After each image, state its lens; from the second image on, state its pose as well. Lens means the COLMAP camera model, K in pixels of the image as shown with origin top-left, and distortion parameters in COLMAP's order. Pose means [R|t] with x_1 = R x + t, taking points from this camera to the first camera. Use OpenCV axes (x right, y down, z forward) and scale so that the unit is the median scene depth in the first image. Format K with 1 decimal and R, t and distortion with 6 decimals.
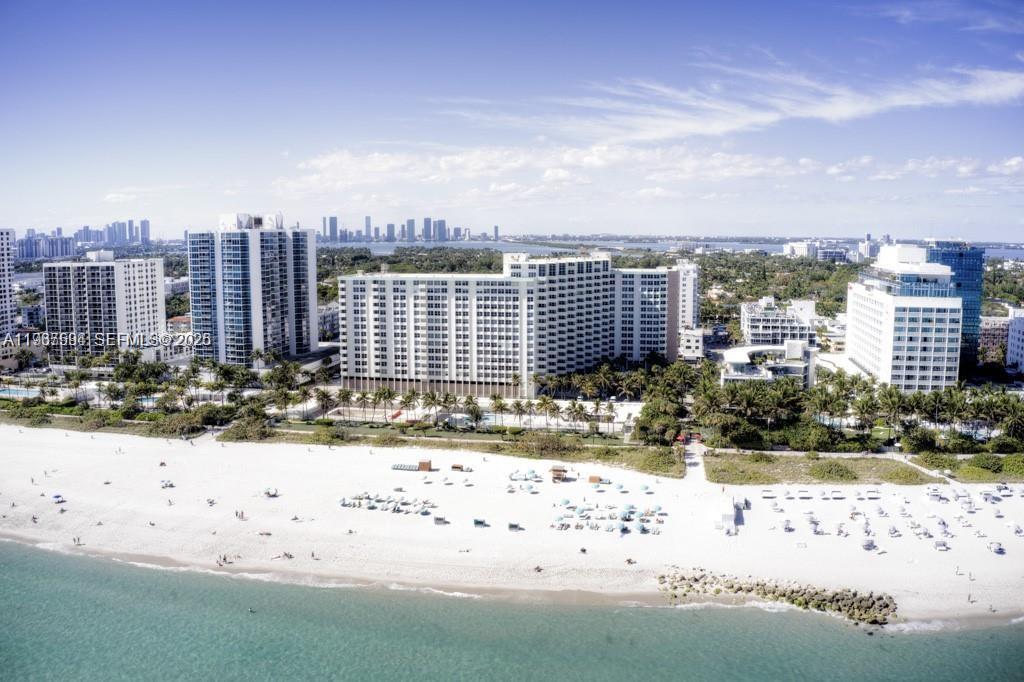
lens RADIAL K [[827.6, 0, 516.5], [0, 827.6, 341.9], [0, 0, 1]] dist [-0.169971, -0.019979]
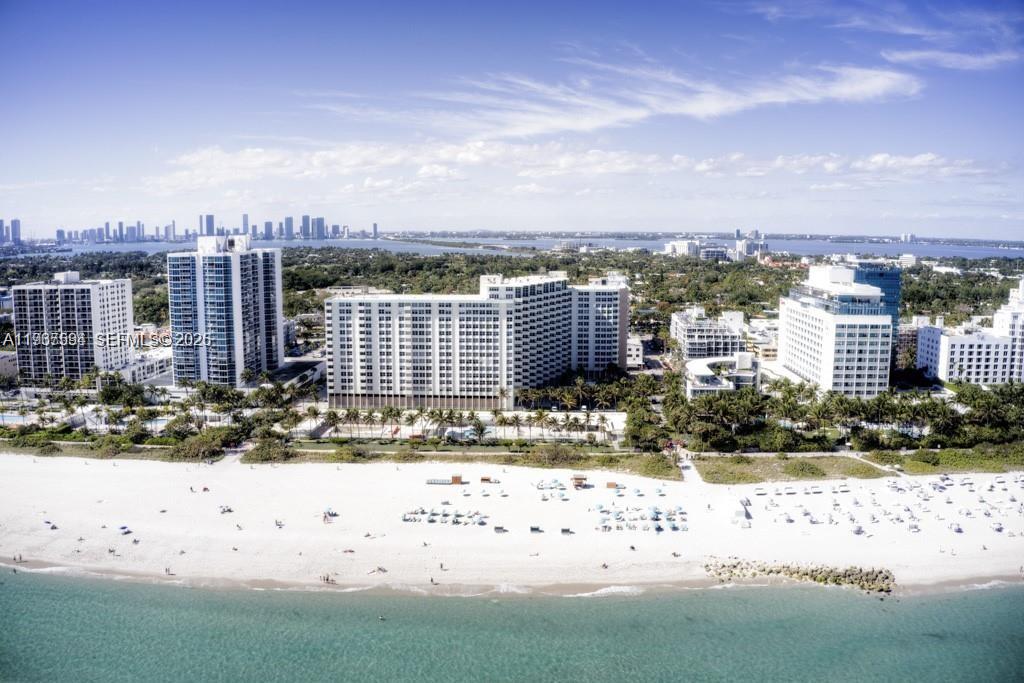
lens RADIAL K [[827.6, 0, 508.3], [0, 827.6, 338.8], [0, 0, 1]] dist [-0.169971, -0.019979]
pose [[0.989334, -0.018052, 0.144539, -0.137689], [0.017518, 0.999834, 0.004963, -0.030306], [-0.144605, -0.002378, 0.989487, -0.076299]]
